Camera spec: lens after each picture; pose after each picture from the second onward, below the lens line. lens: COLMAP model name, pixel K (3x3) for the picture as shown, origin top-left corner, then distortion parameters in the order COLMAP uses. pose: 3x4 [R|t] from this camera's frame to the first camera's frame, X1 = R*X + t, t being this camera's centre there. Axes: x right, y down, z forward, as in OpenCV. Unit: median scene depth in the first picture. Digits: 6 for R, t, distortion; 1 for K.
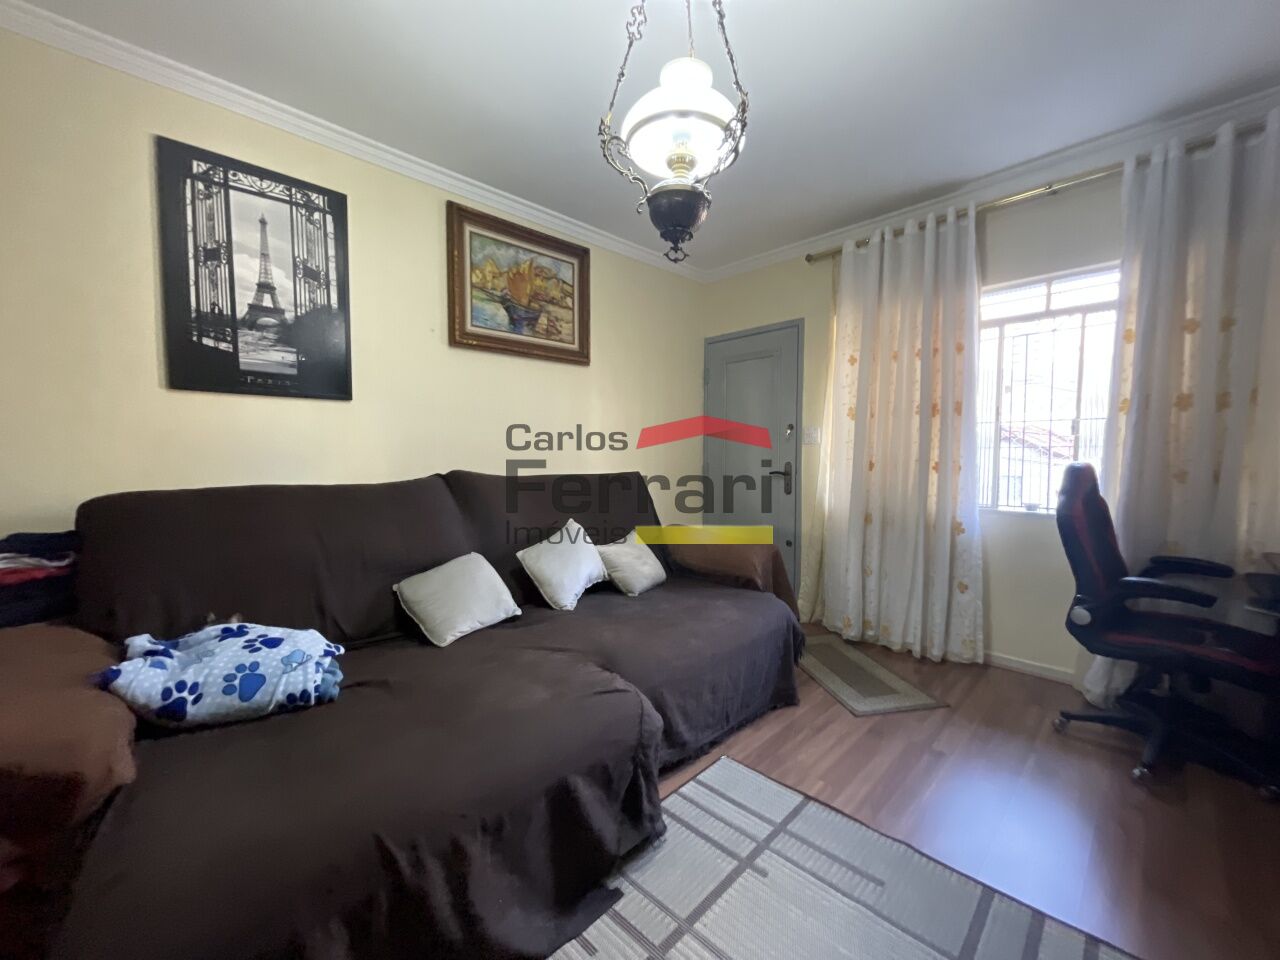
lens RADIAL K [[514.6, 0, 636.7], [0, 514.6, 477.6], [0, 0, 1]] dist [-0.012206, -0.000197]
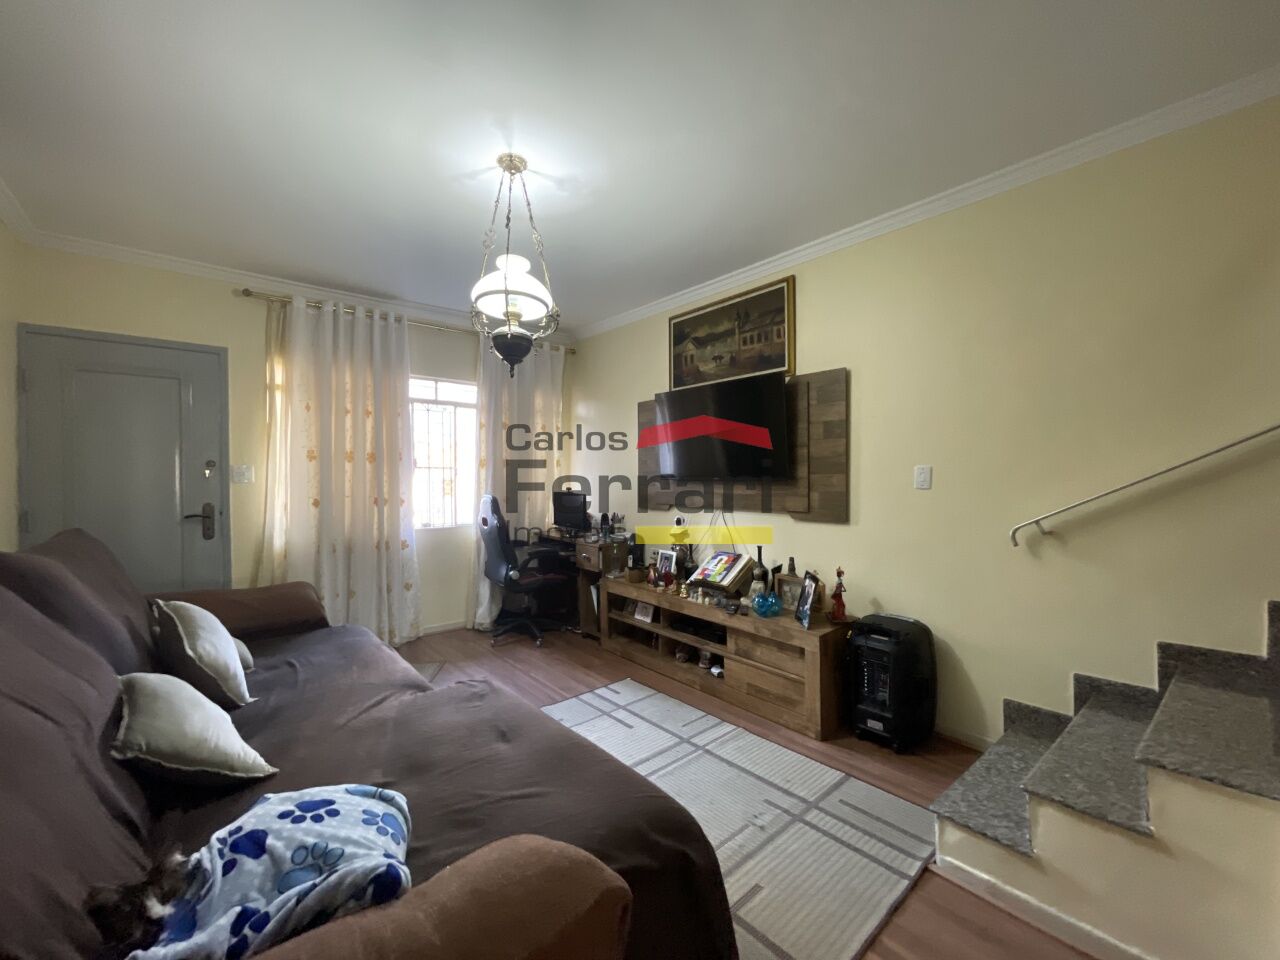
lens RADIAL K [[514.6, 0, 640.5], [0, 514.6, 479.0], [0, 0, 1]] dist [-0.012206, -0.000197]
pose [[0.066666, -0.004113, 0.997767, -0.758983], [0.048226, 0.998836, 0.000895, -0.051888], [-0.996609, 0.048059, 0.066786, 0.276431]]
